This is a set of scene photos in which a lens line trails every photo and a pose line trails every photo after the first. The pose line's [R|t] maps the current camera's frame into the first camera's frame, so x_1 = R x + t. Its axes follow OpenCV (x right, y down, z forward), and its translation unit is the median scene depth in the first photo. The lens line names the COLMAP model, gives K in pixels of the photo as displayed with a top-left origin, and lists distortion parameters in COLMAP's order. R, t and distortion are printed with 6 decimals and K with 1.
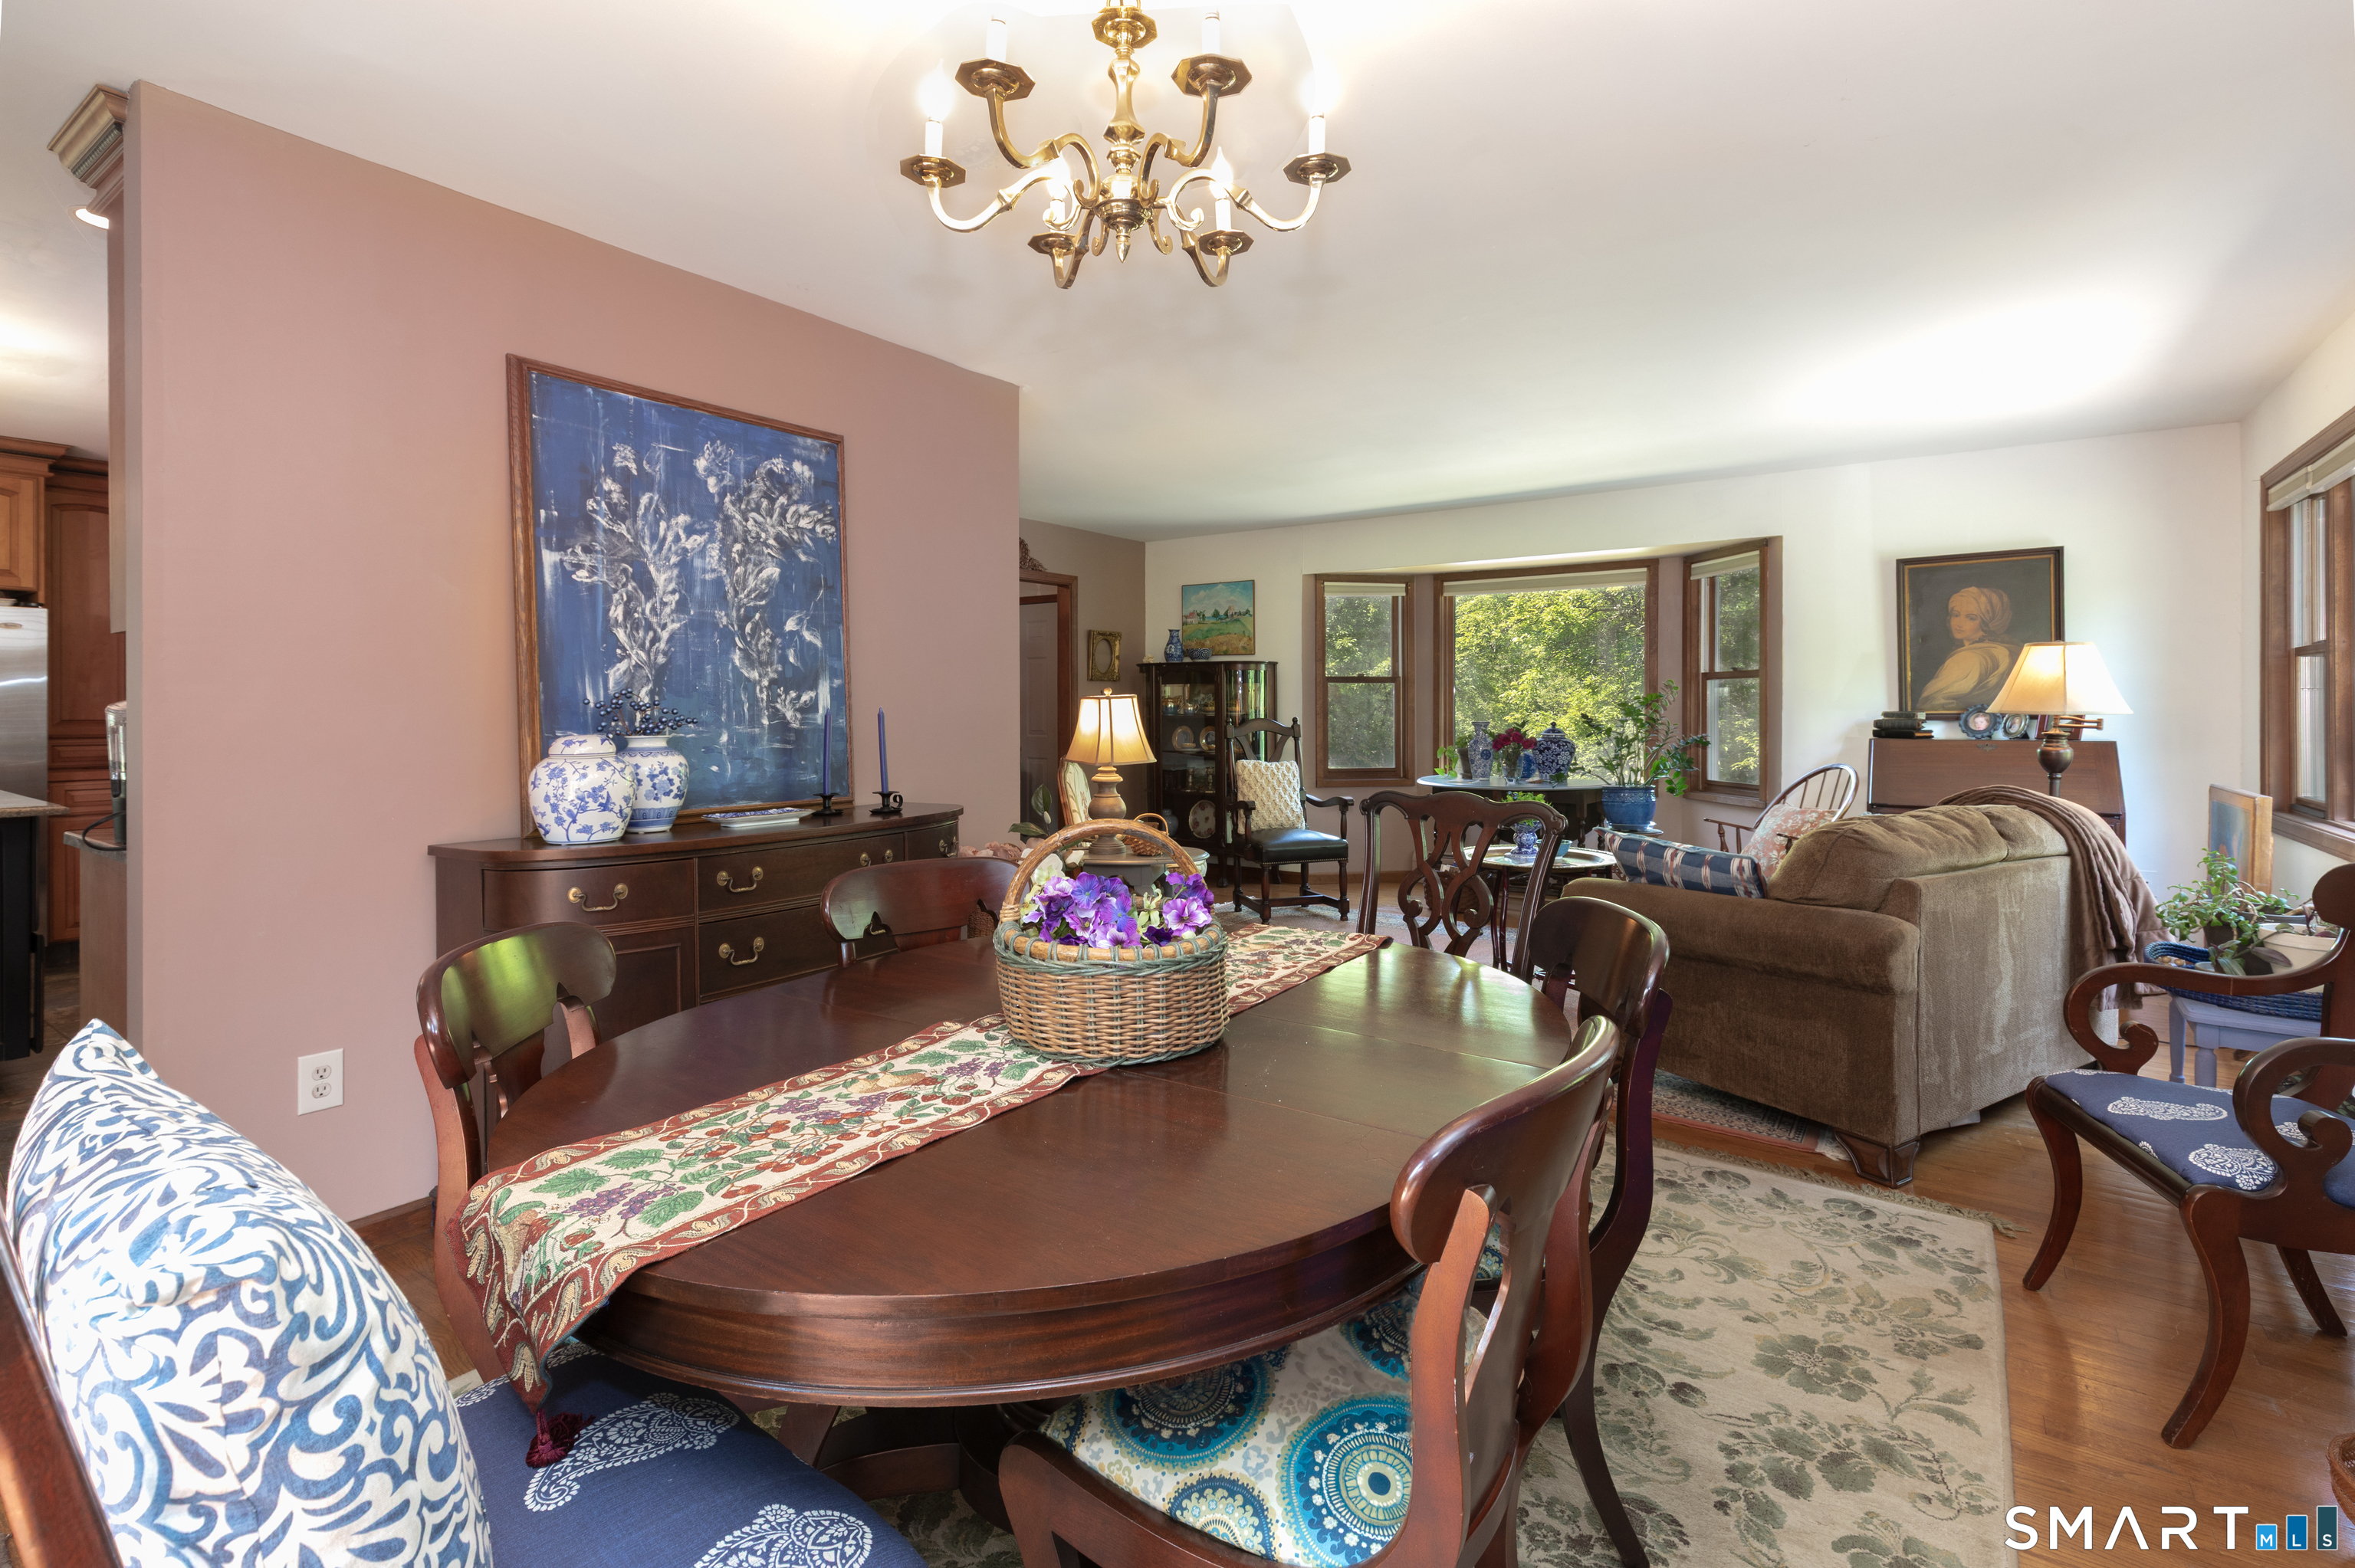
lens RADIAL K [[1078.9, 0, 1185.7], [0, 1078.9, 716.3], [0, 0, 1]] dist [0.008143, -0.000221]
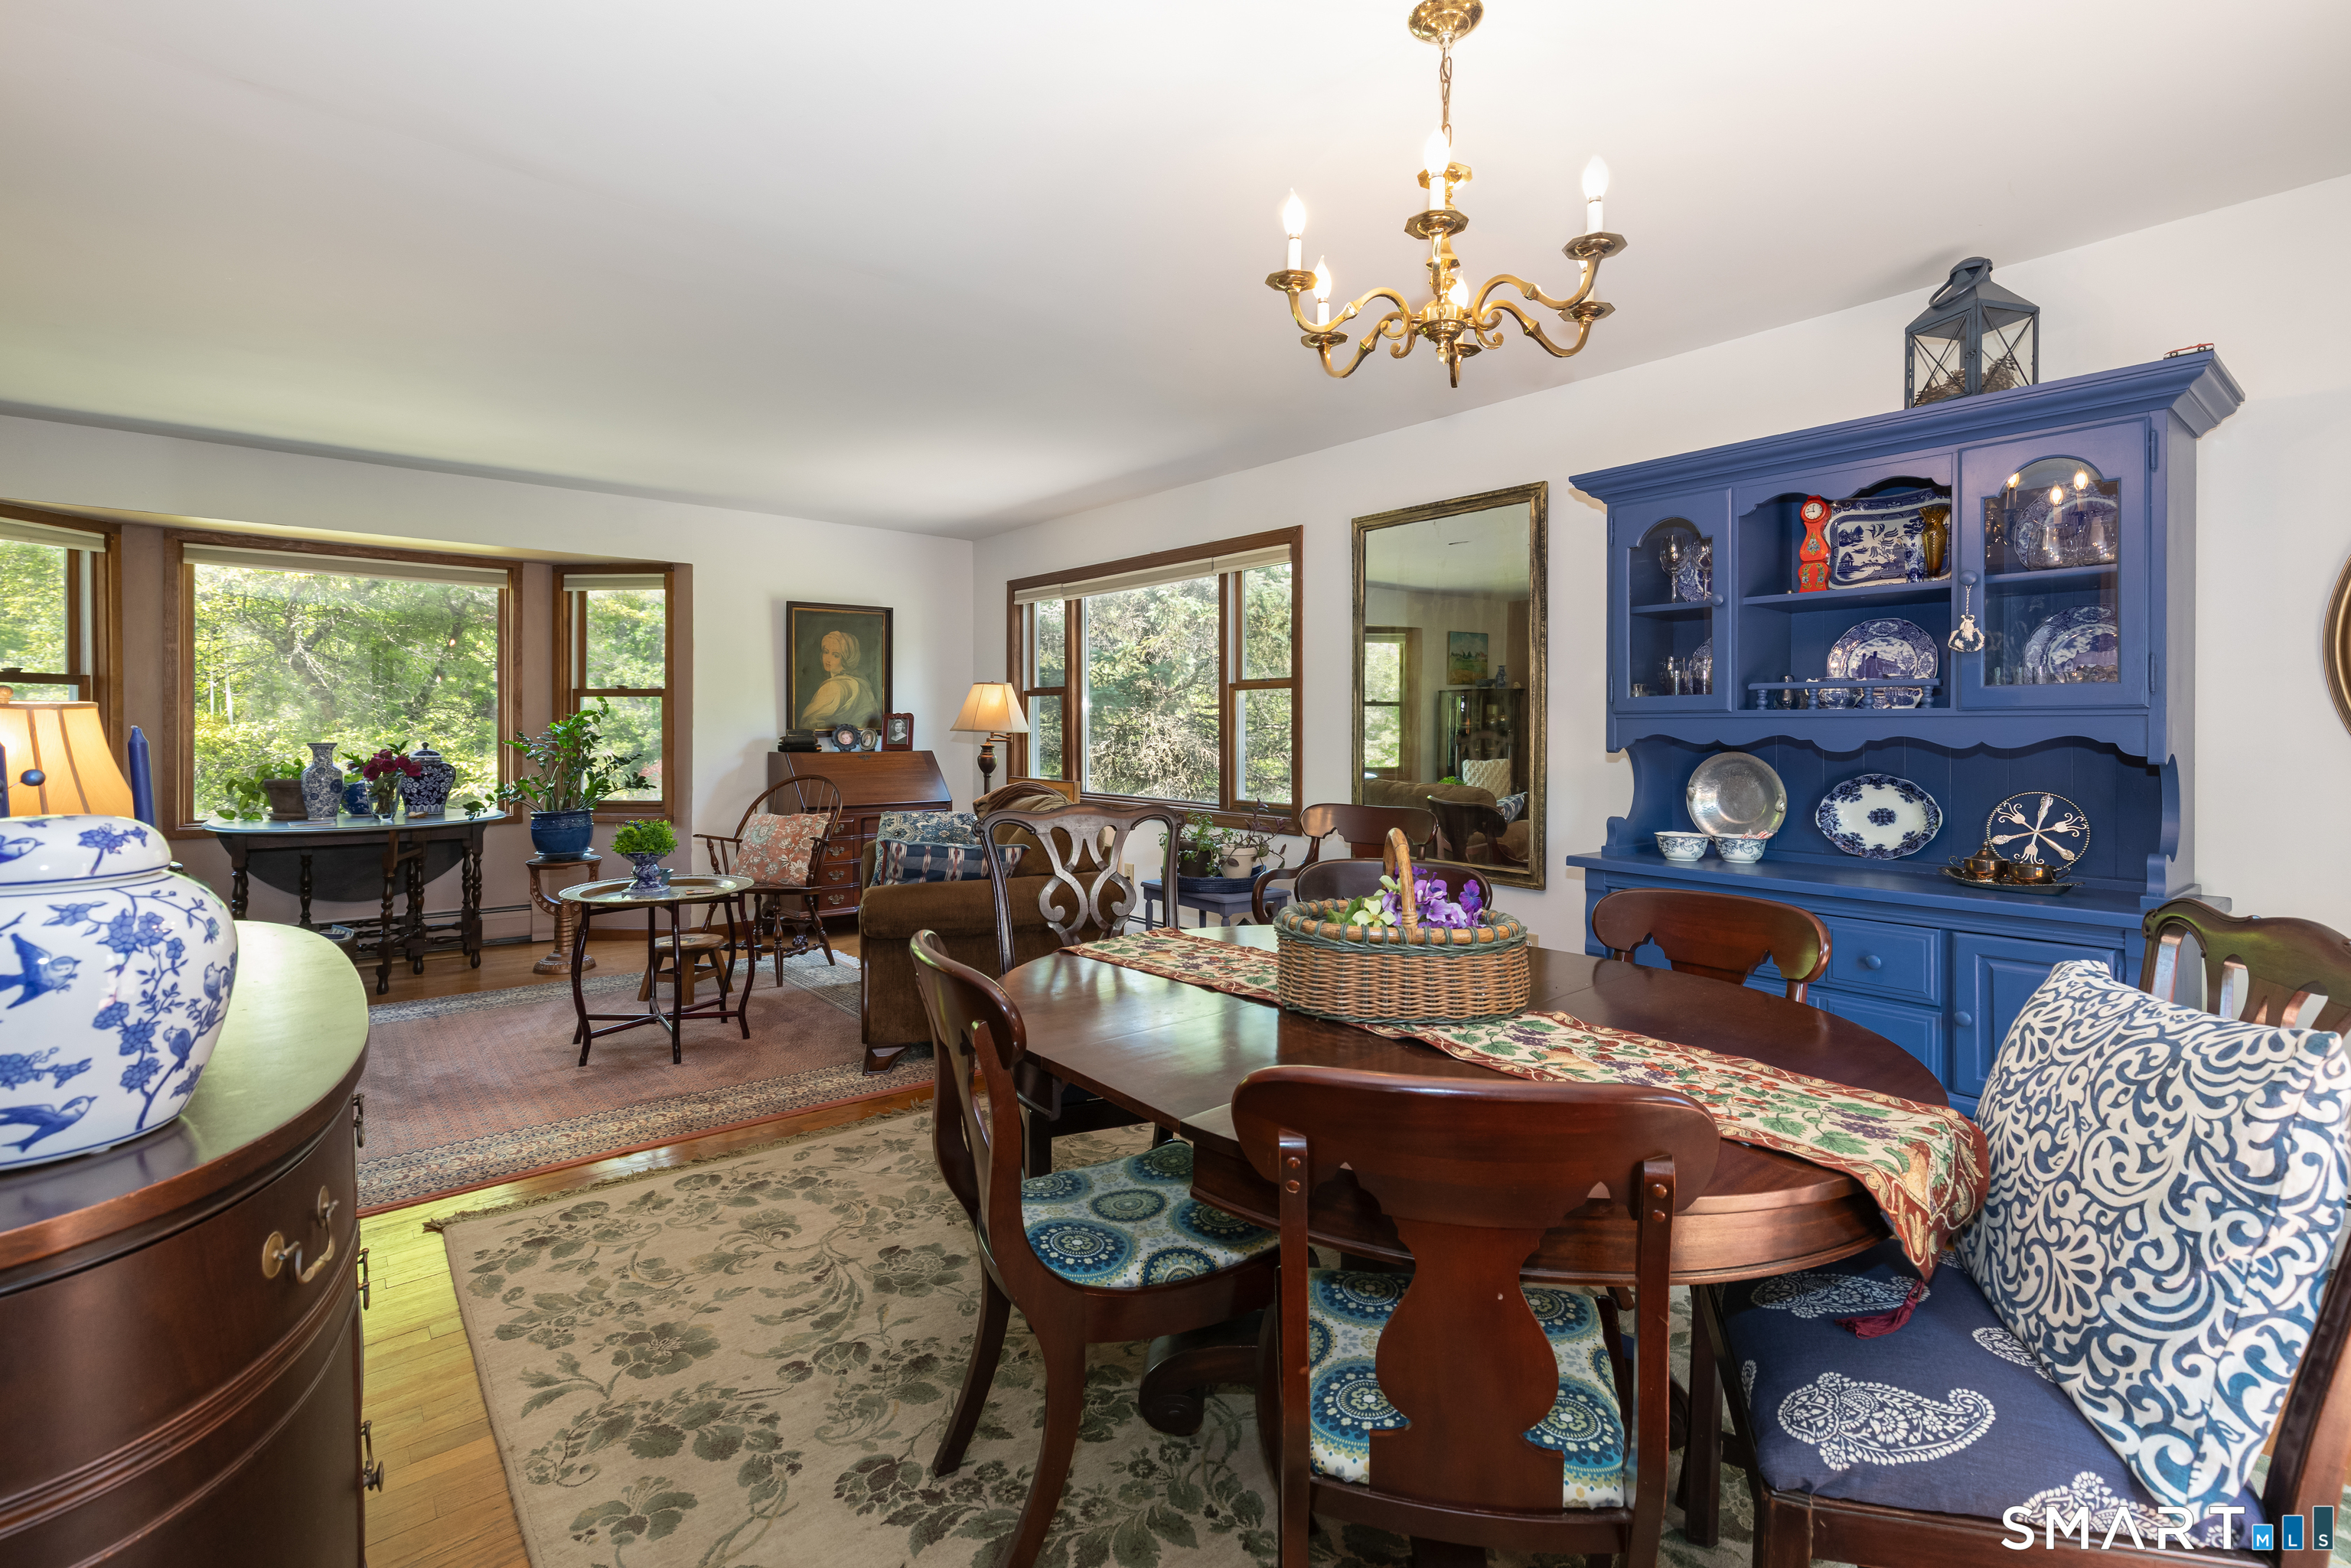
lens RADIAL K [[1077.2, 0, 1183.7], [0, 1077.2, 716.4], [0, 0, 1]] dist [0.008143, -0.000221]
pose [[0.259663, 0.009594, 0.965652, -0.614382], [0.003920, 0.999932, -0.010988, -0.006830], [-0.965691, 0.006639, 0.259608, 0.449346]]
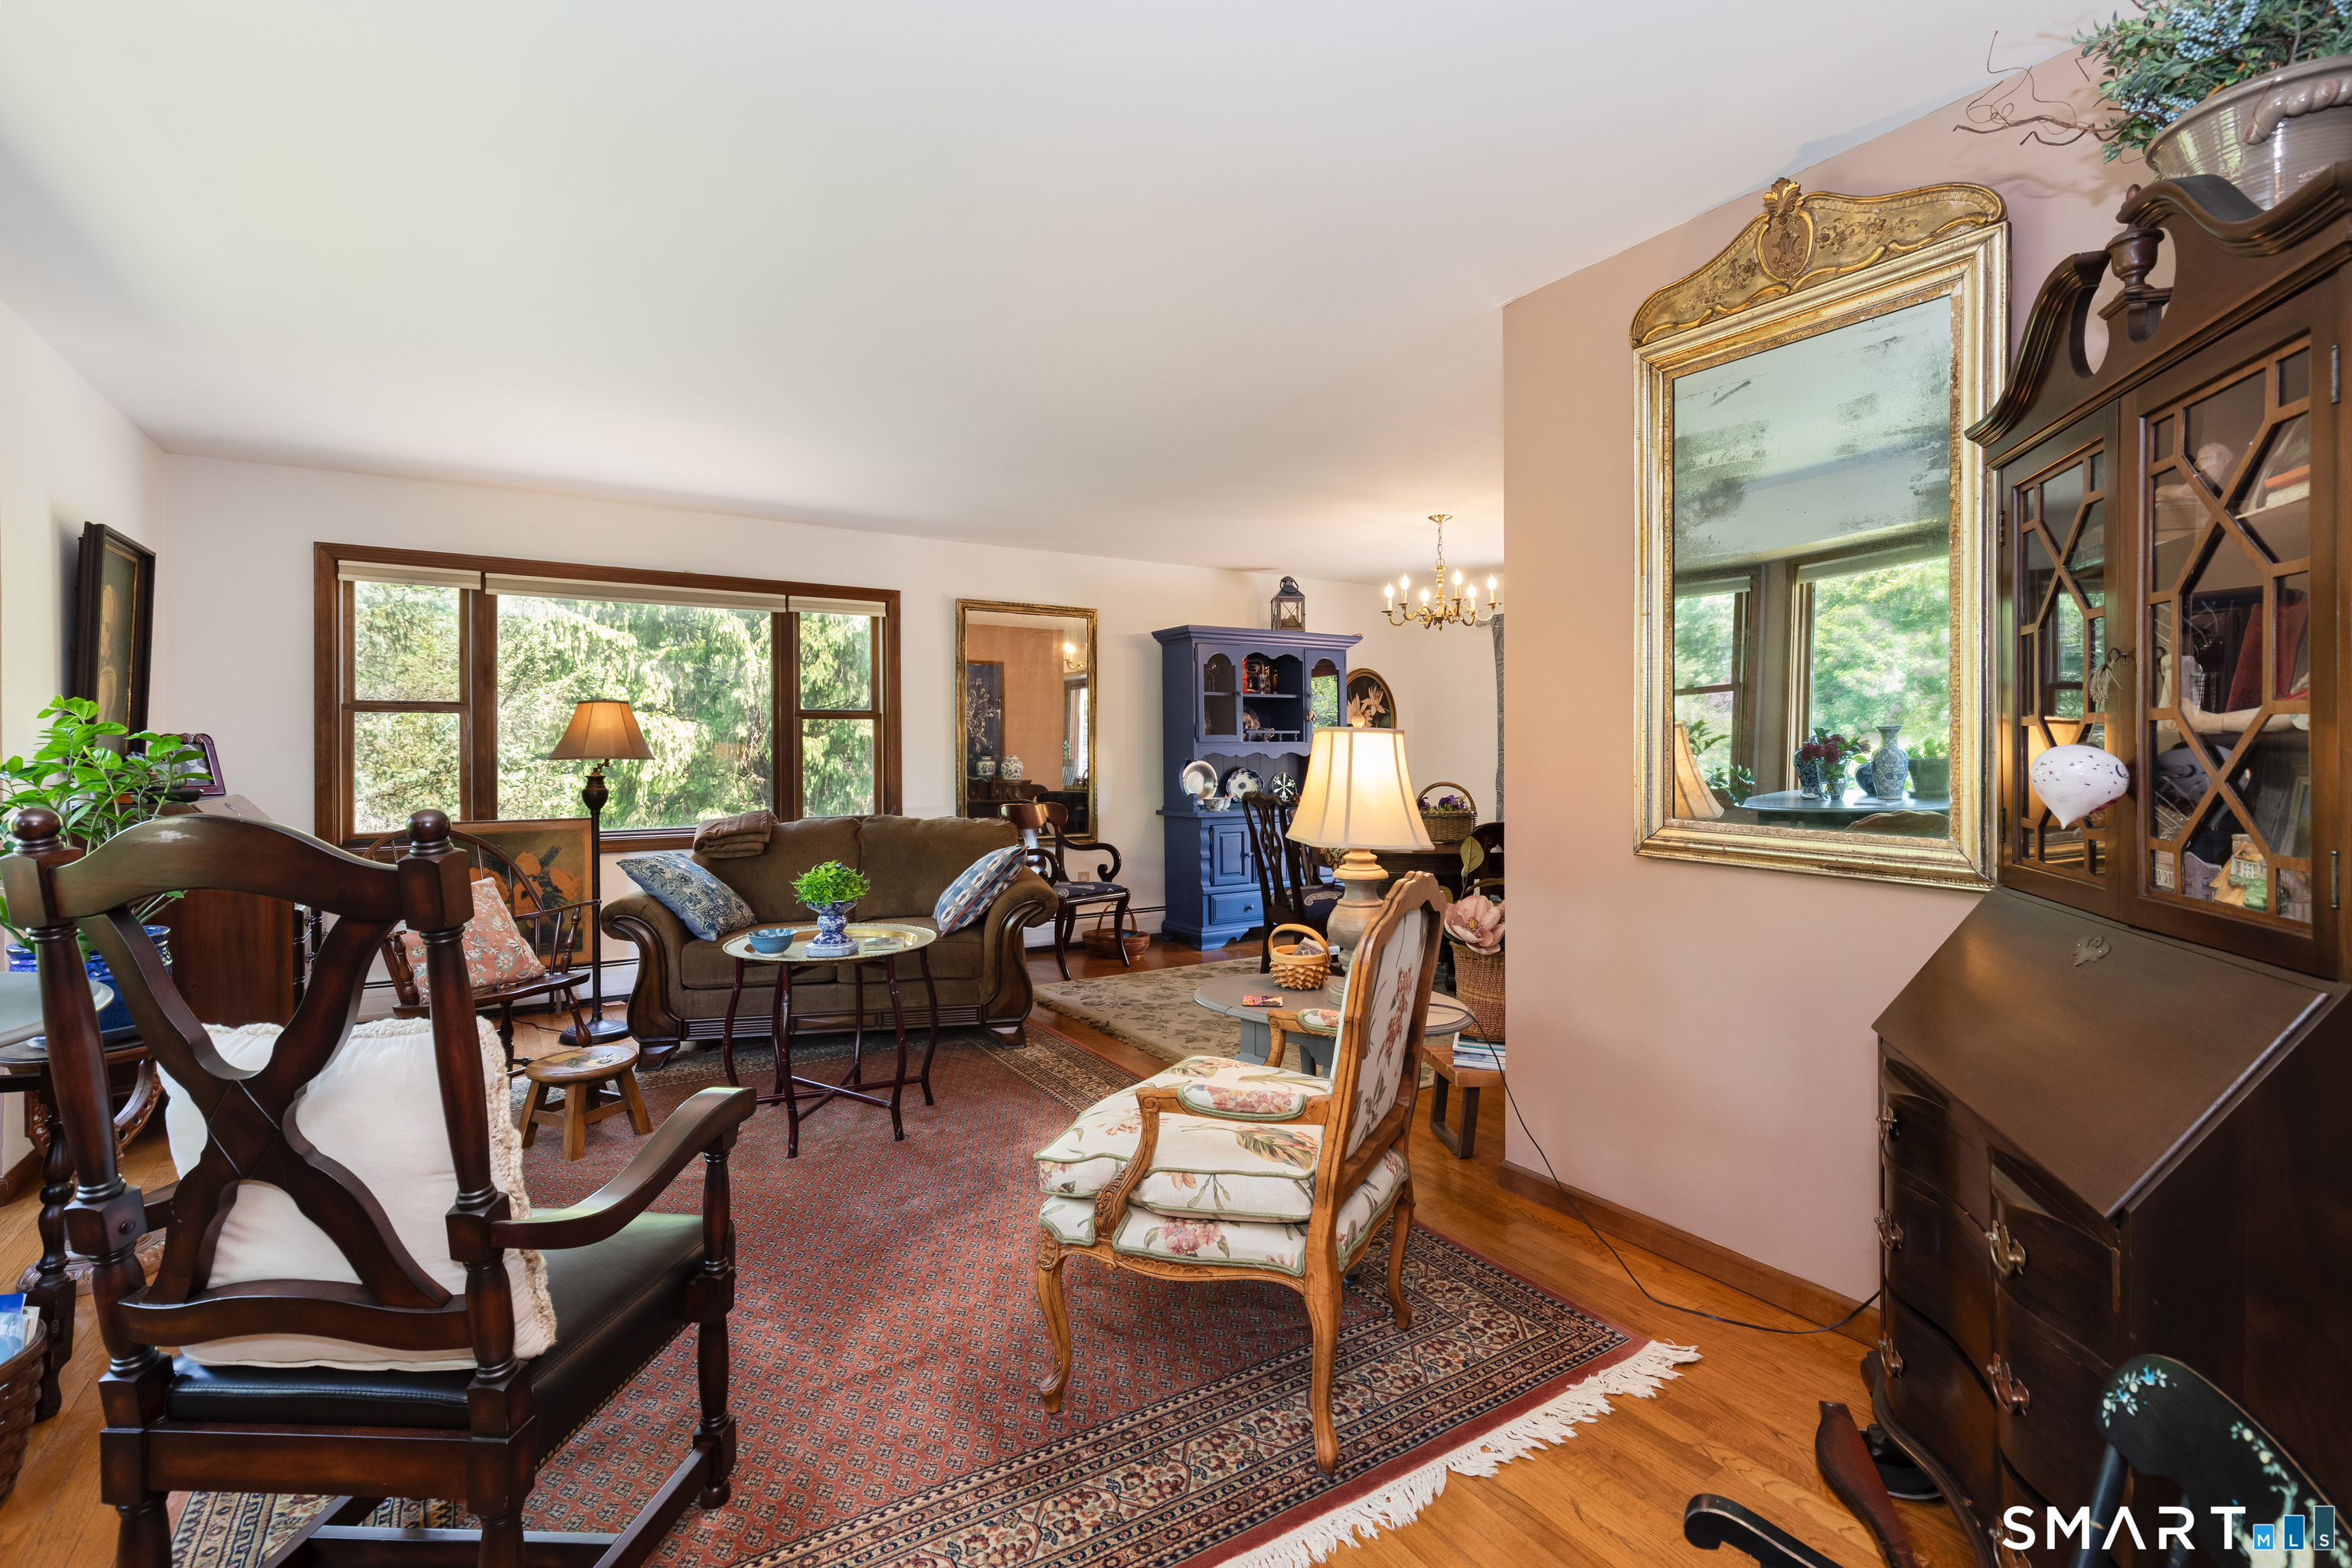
lens RADIAL K [[1064.4, 0, 1174.7], [0, 1064.4, 753.2], [0, 0, 1]] dist [0.008170, 0.000006]
pose [[-0.926234, 0.004744, 0.376919, -0.275585], [0.008242, 0.999937, 0.007669, -0.015752], [-0.376859, 0.010210, -0.926214, 2.218037]]
